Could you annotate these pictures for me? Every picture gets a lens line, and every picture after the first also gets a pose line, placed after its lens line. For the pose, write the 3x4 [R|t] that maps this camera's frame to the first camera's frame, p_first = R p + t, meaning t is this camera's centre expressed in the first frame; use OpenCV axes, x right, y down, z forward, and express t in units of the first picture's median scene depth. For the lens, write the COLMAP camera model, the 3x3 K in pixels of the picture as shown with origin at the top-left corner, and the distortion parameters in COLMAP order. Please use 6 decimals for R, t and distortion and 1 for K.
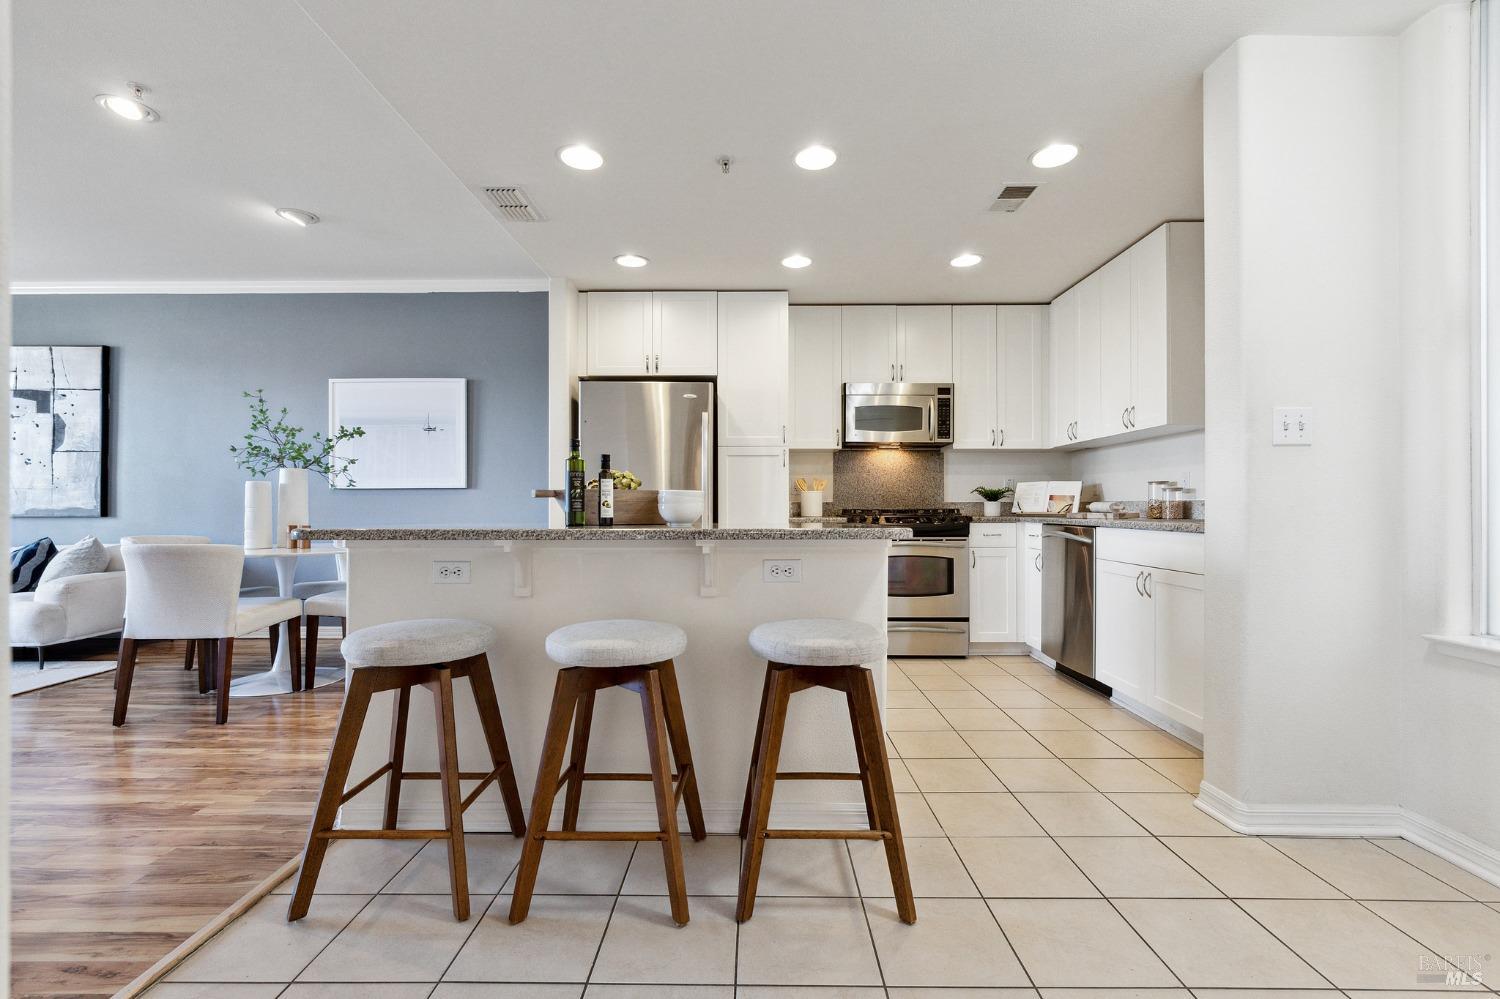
lens RADIAL K [[642.6, 0, 745.1], [0, 642.6, 509.8], [0, 0, 1]] dist [0.002798, -0.000435]
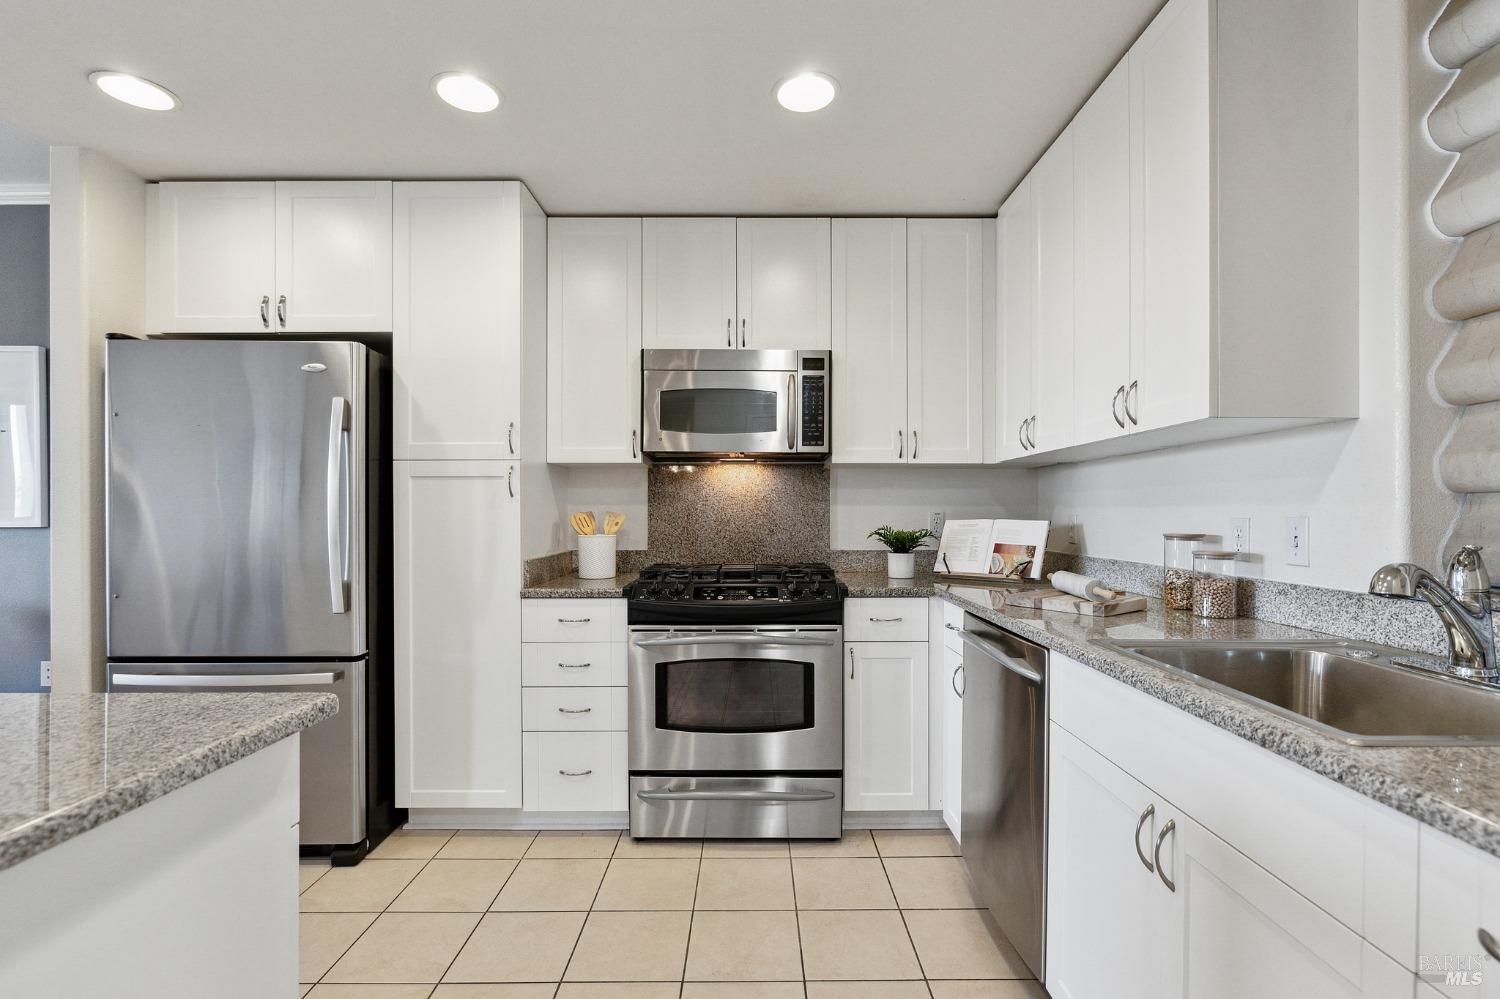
lens RADIAL K [[659.0, 0, 751.4], [0, 659.0, 519.4], [0, 0, 1]] dist [-0.010338, 0.000126]
pose [[0.999974, 0.000608, 0.007162, 0.258694], [-0.000652, 0.999981, 0.006184, -0.050222], [-0.007158, -0.006189, 0.999955, 0.421668]]
